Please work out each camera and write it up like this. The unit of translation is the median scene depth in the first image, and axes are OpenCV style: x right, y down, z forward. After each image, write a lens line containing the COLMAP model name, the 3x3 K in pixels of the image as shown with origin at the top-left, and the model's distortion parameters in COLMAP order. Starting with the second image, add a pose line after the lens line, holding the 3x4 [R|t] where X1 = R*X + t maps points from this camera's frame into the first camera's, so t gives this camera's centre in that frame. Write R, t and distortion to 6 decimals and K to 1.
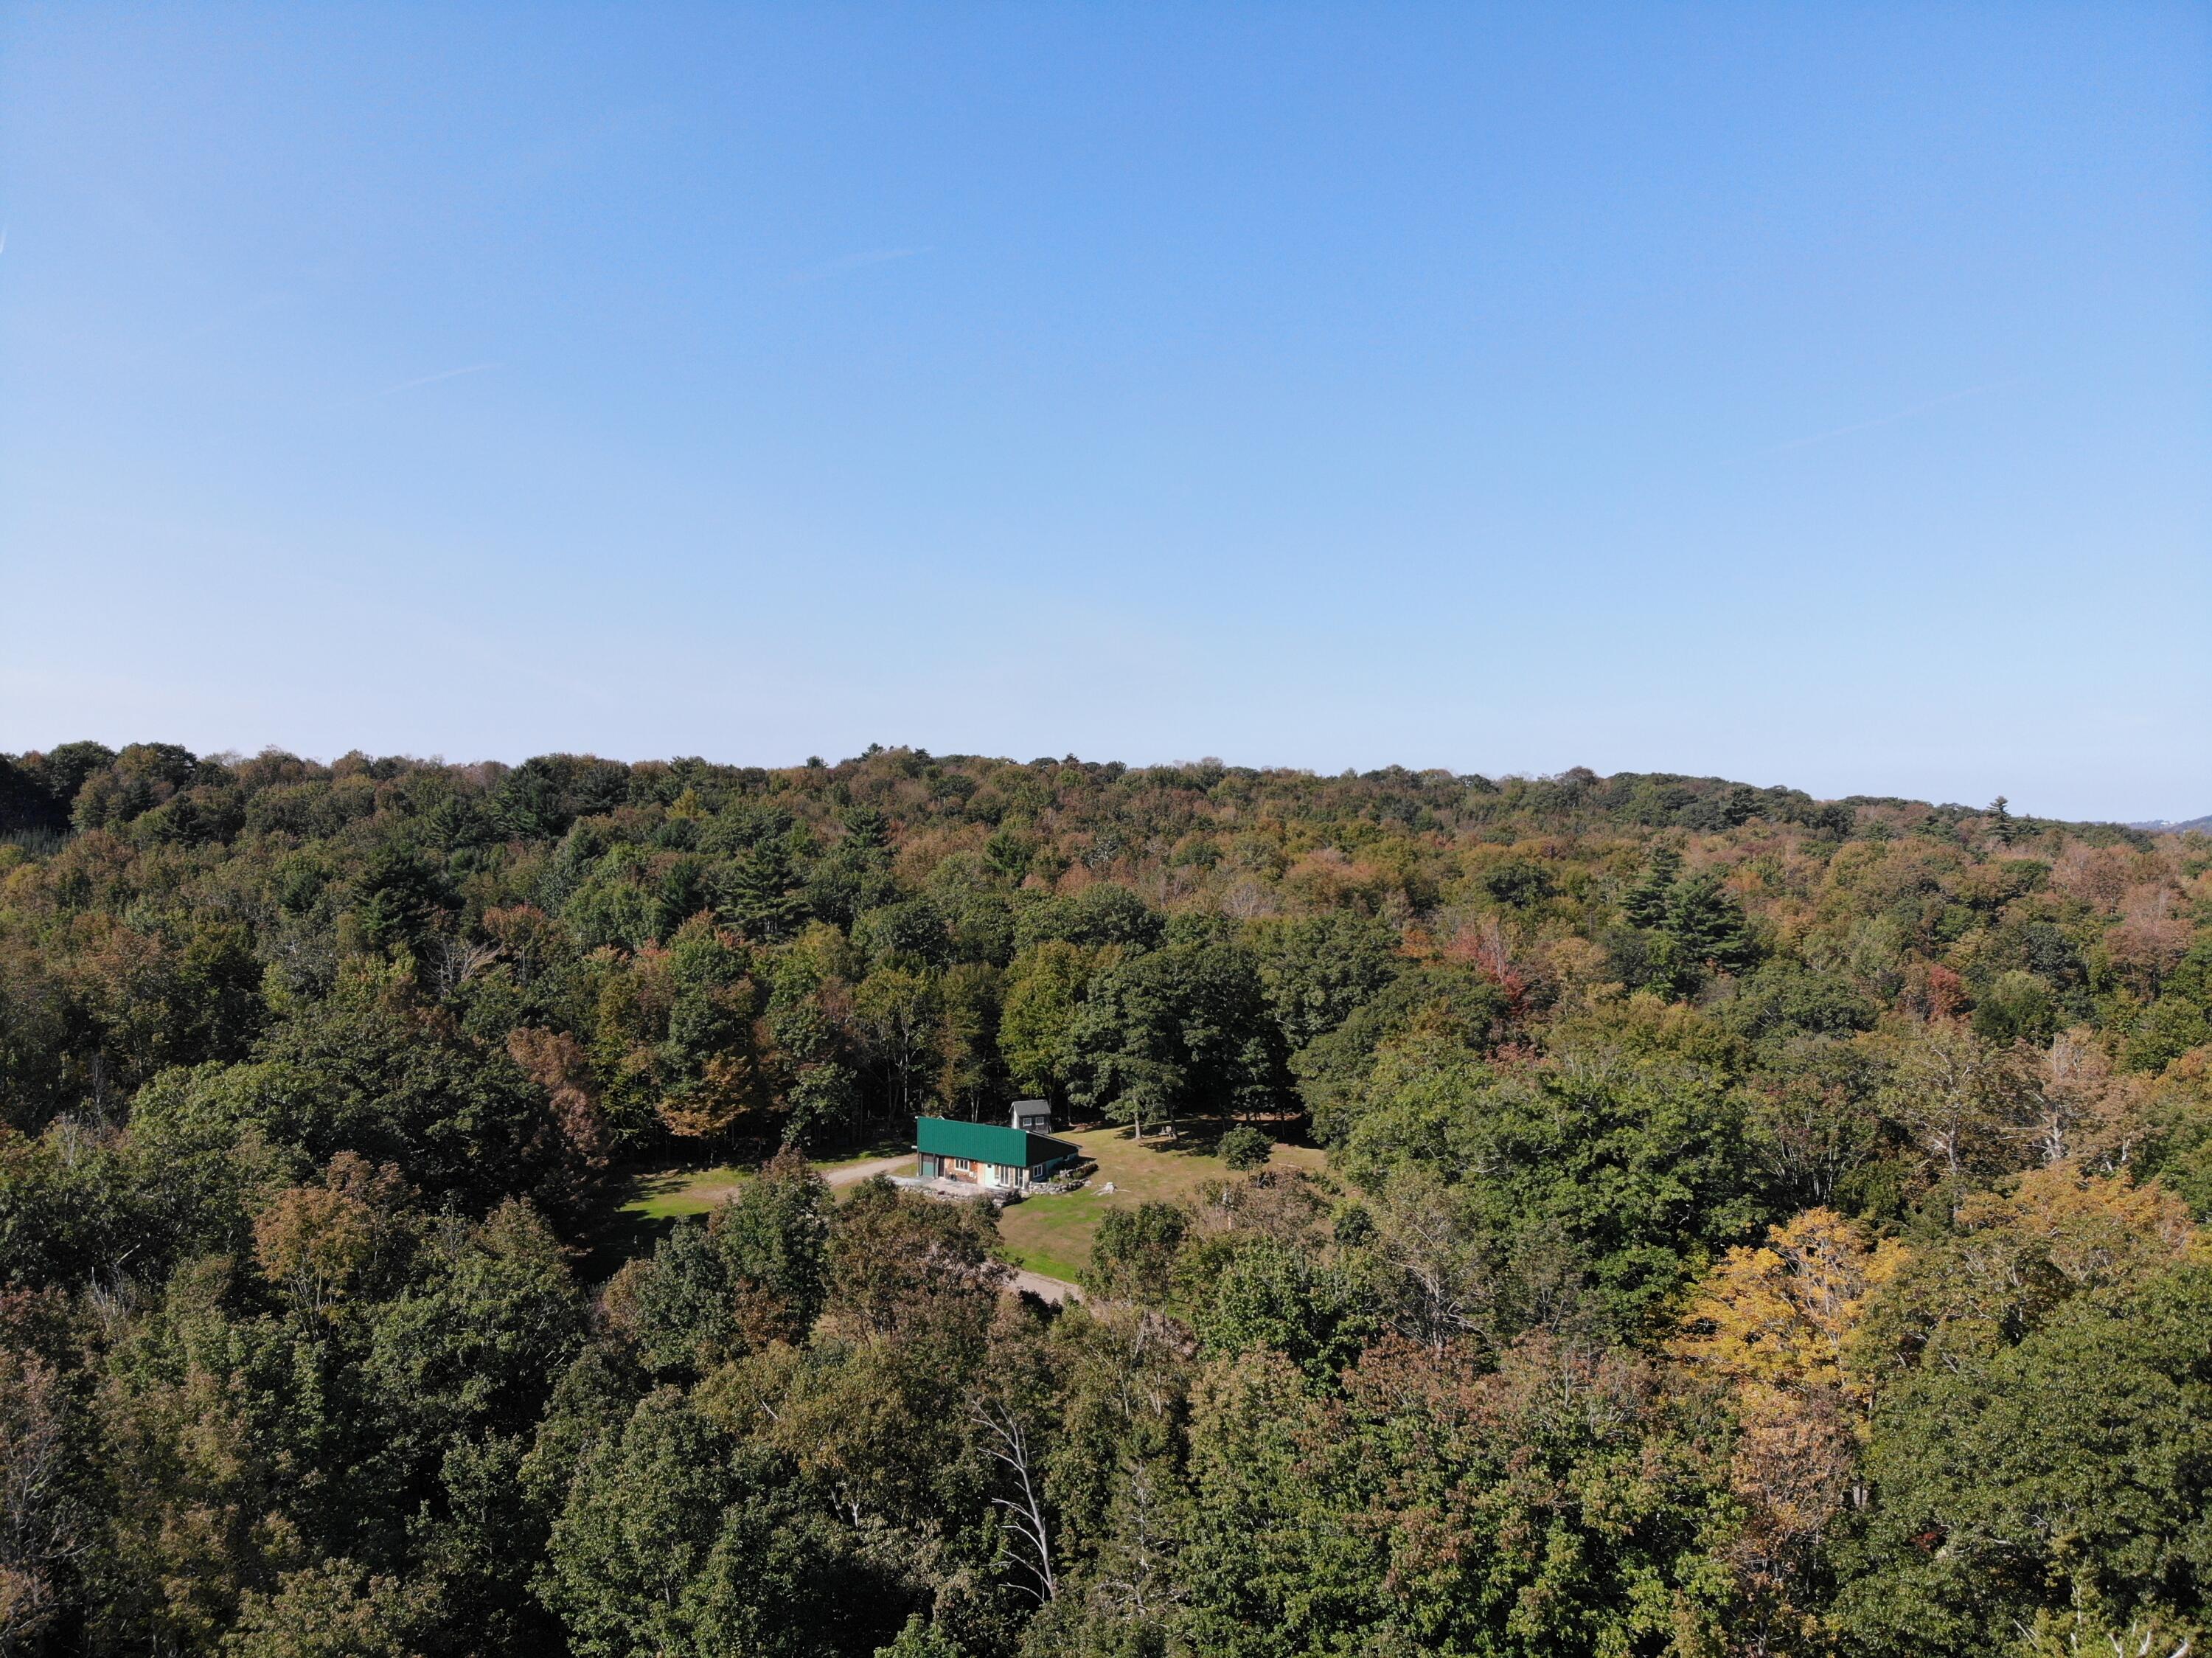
lens RADIAL K [[1589.7, 0, 1120.3], [0, 1589.7, 832.0], [0, 0, 1]] dist [0.085975, -0.239454]
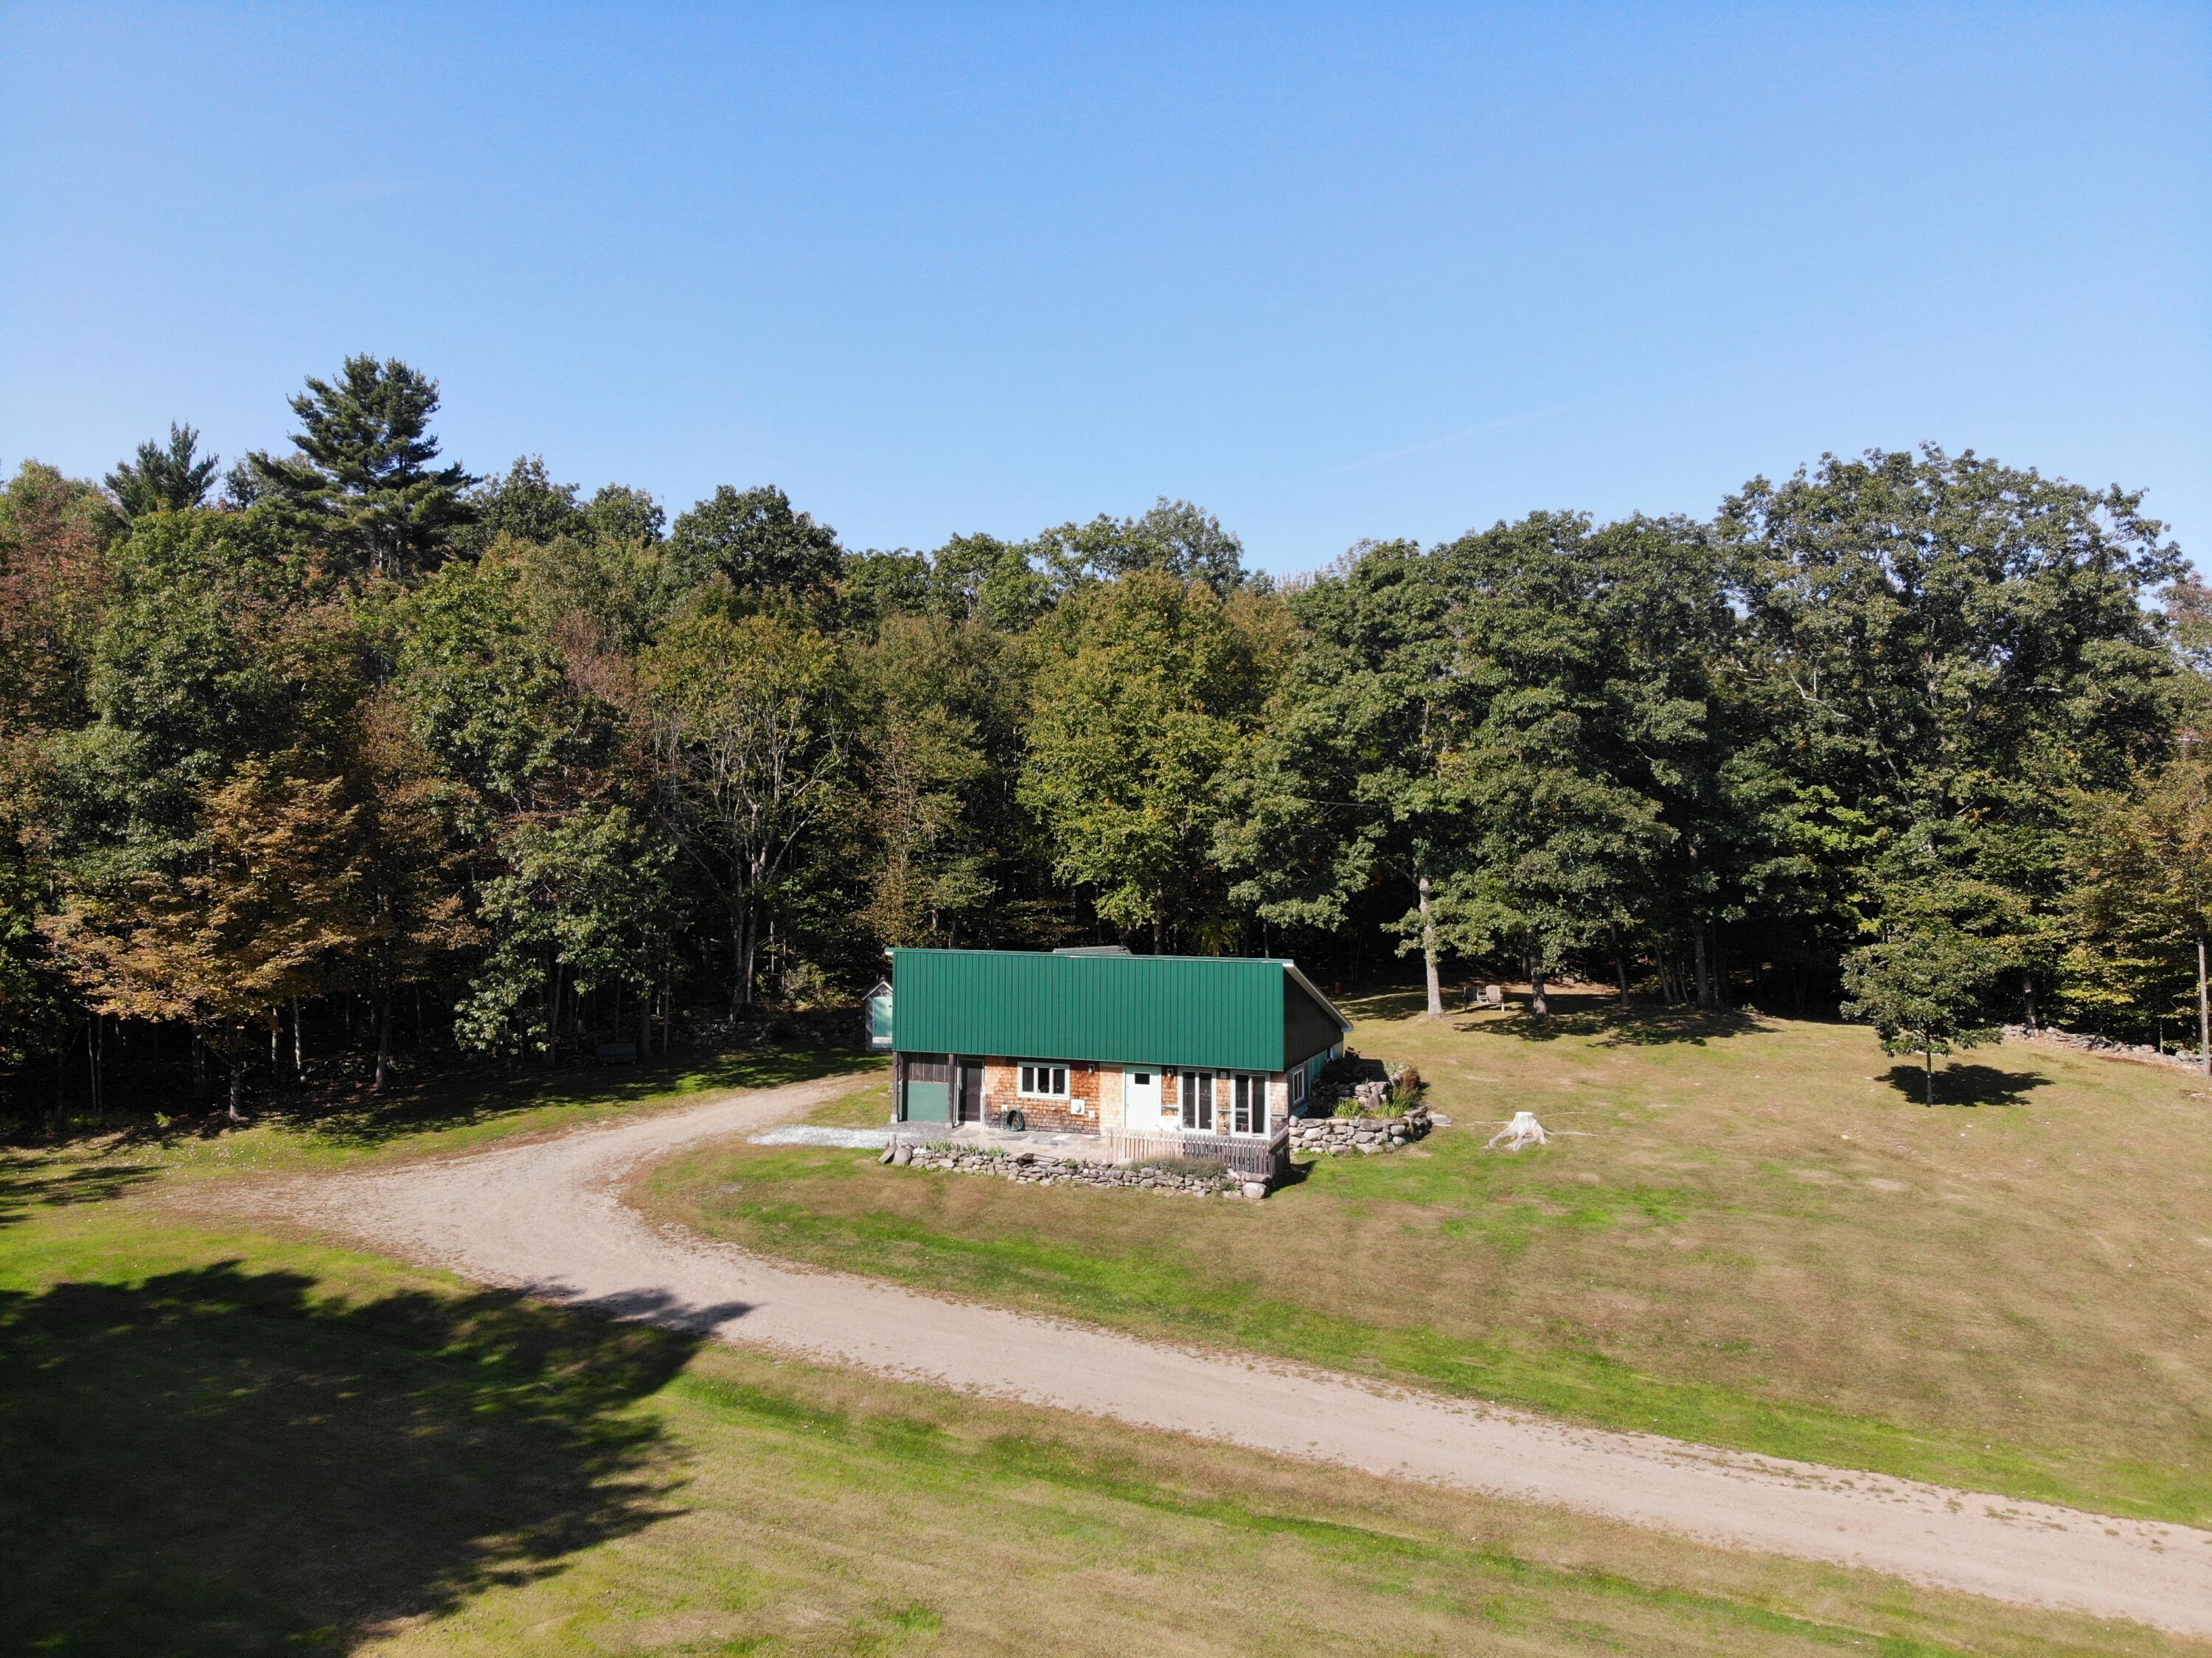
lens RADIAL K [[1605.6, 0, 1093.6], [0, 1605.6, 826.4], [0, 0, 1]] dist [0.174438, -0.448918]
pose [[0.971508, 0.008101, 0.236867, -0.154221], [-0.005123, 0.999900, -0.013188, 0.144361], [-0.236950, 0.011598, 0.971453, 0.603621]]
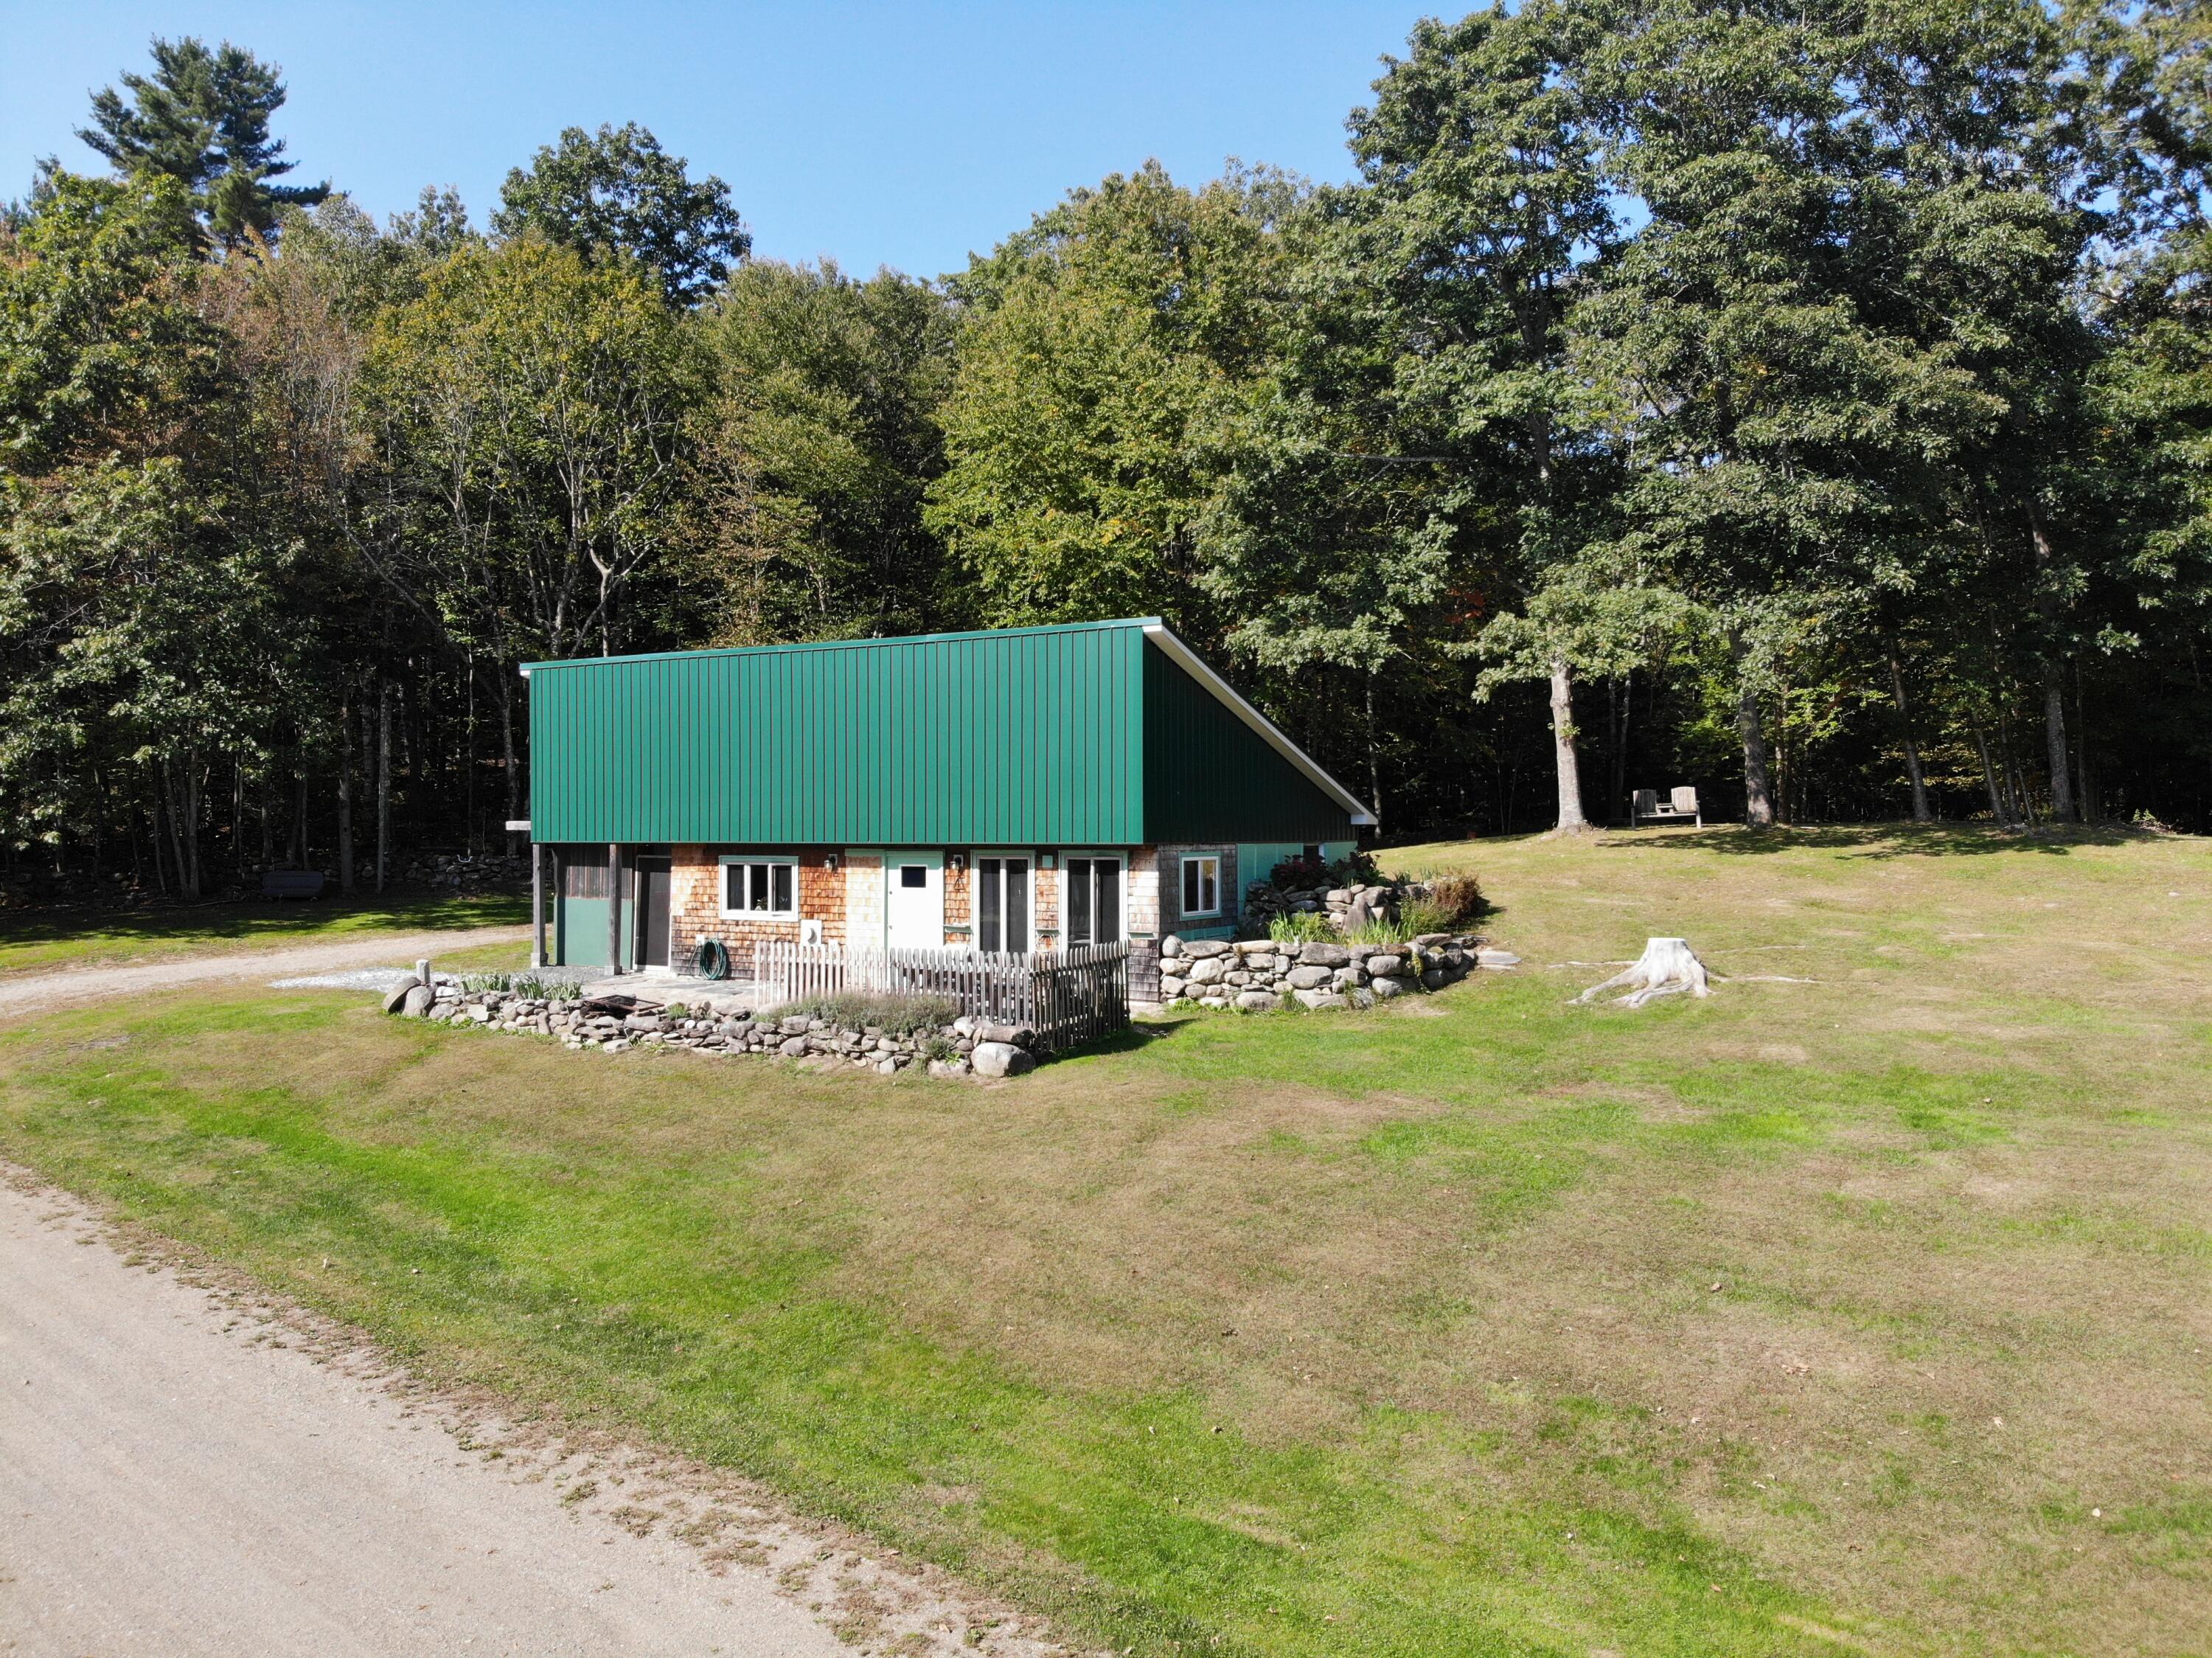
lens RADIAL K [[1589.7, 0, 1120.3], [0, 1589.7, 832.0], [0, 0, 1]] dist [0.085975, -0.239454]
pose [[0.998091, 0.004131, 0.061621, -0.062651], [-0.003502, 0.999941, -0.010312, 0.184878], [-0.061660, 0.010076, 0.998046, 0.738308]]
